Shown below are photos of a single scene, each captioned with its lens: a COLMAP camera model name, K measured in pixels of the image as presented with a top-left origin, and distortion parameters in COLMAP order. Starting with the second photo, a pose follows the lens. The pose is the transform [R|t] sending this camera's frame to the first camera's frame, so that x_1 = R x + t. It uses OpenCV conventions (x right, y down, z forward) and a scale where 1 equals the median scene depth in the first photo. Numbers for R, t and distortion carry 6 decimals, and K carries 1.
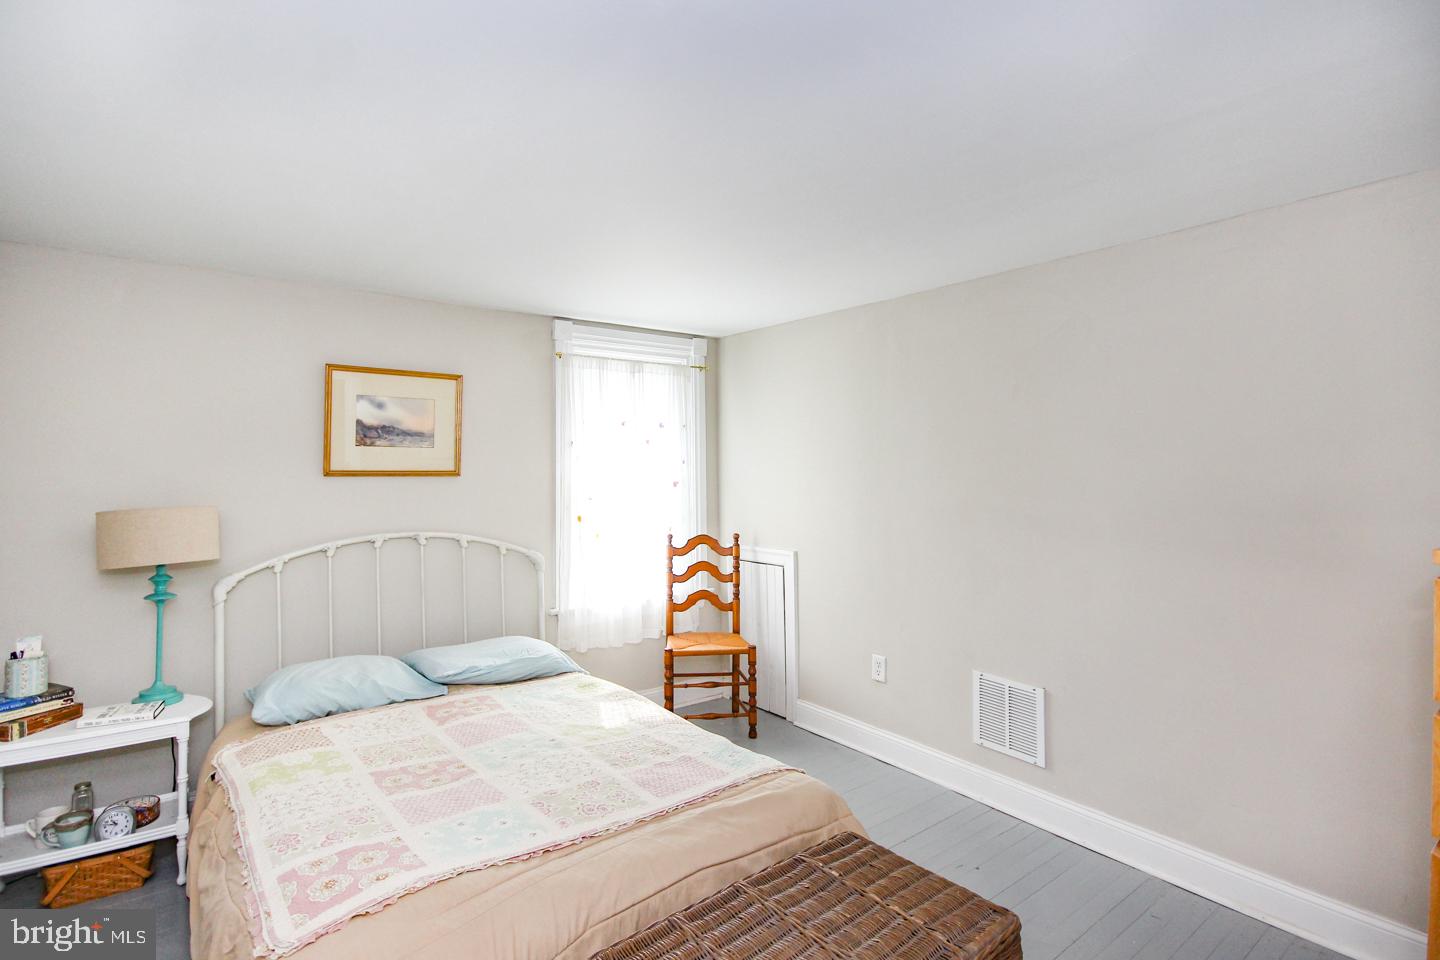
lens RADIAL K [[702.8, 0, 697.3], [0, 702.8, 442.8], [0, 0, 1]] dist [-0.001895, 0.000257]
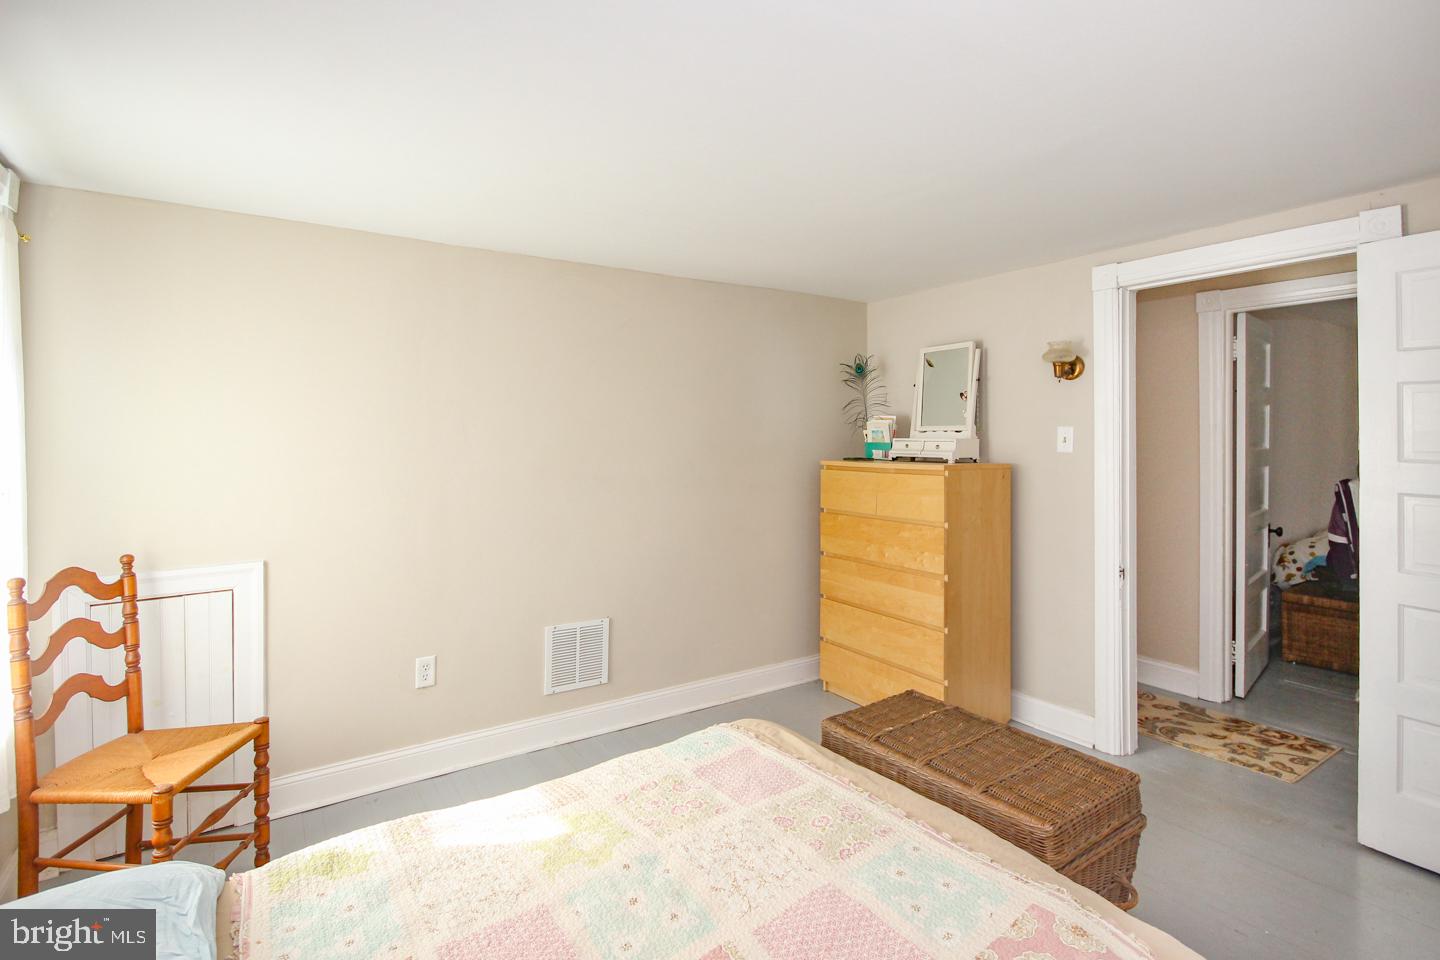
lens RADIAL K [[690.0, 0, 721.2], [0, 690.0, 419.1], [0, 0, 1]] dist [-0.000091, 0.000283]
pose [[0.049831, 0.025375, 0.998435, -0.615516], [-0.032078, 0.999202, -0.023793, 0.026297], [-0.998242, -0.030843, 0.050605, 0.667033]]
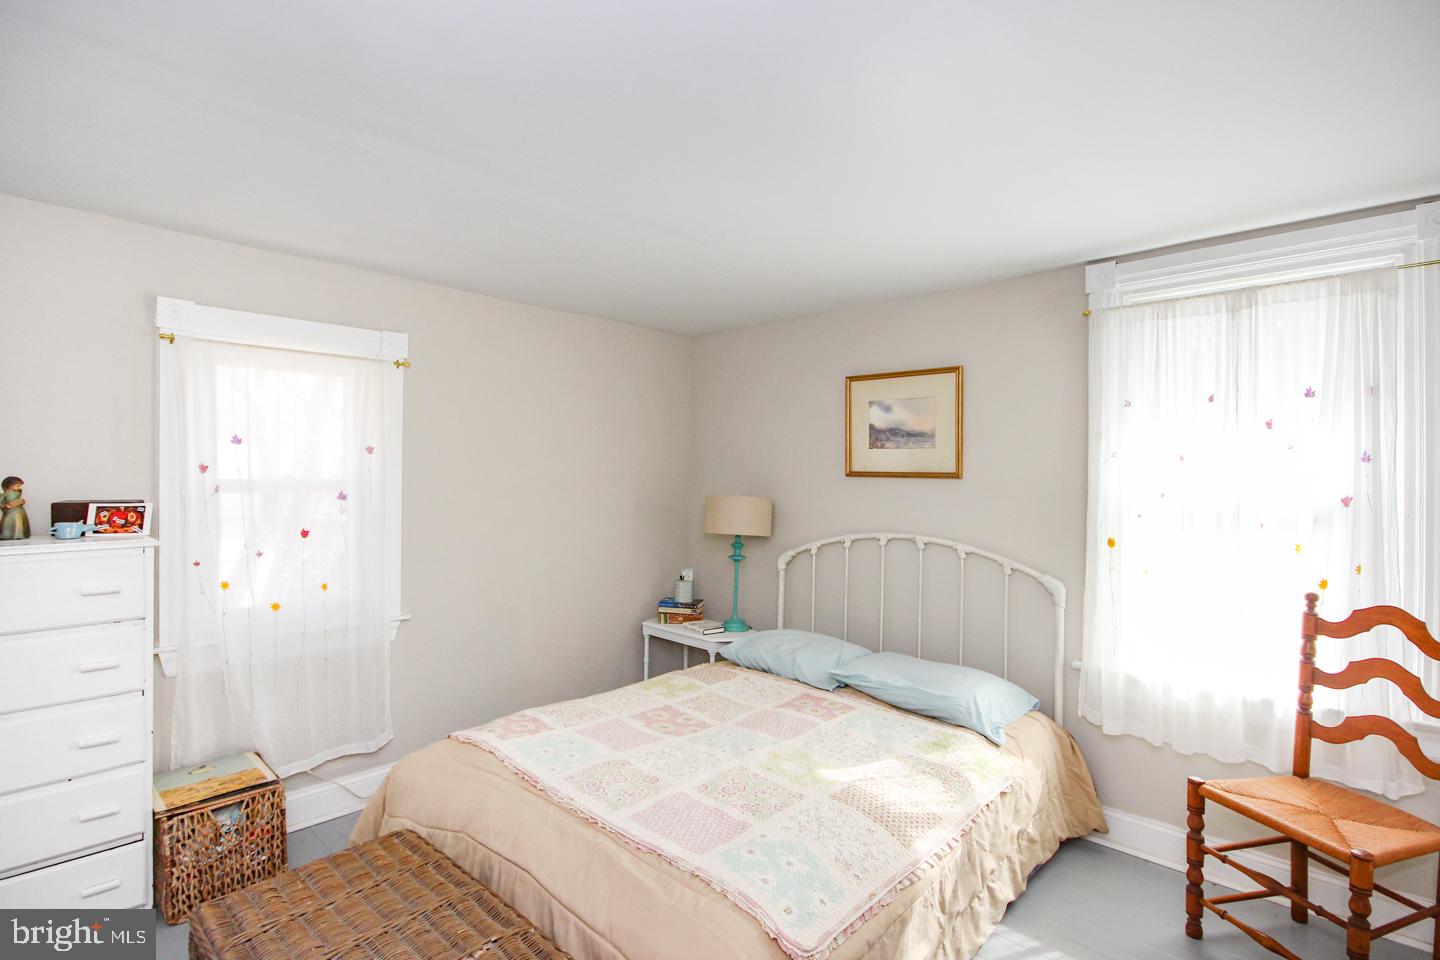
lens RADIAL K [[700.4, 0, 711.1], [0, 700.4, 468.7], [0, 0, 1]] dist [-0.005780, -0.000417]
pose [[0.158607, -0.004190, -0.987333, 0.542546], [0.026225, 0.999656, -0.000030, 0.028968], [0.986993, -0.025888, 0.158662, 0.599228]]
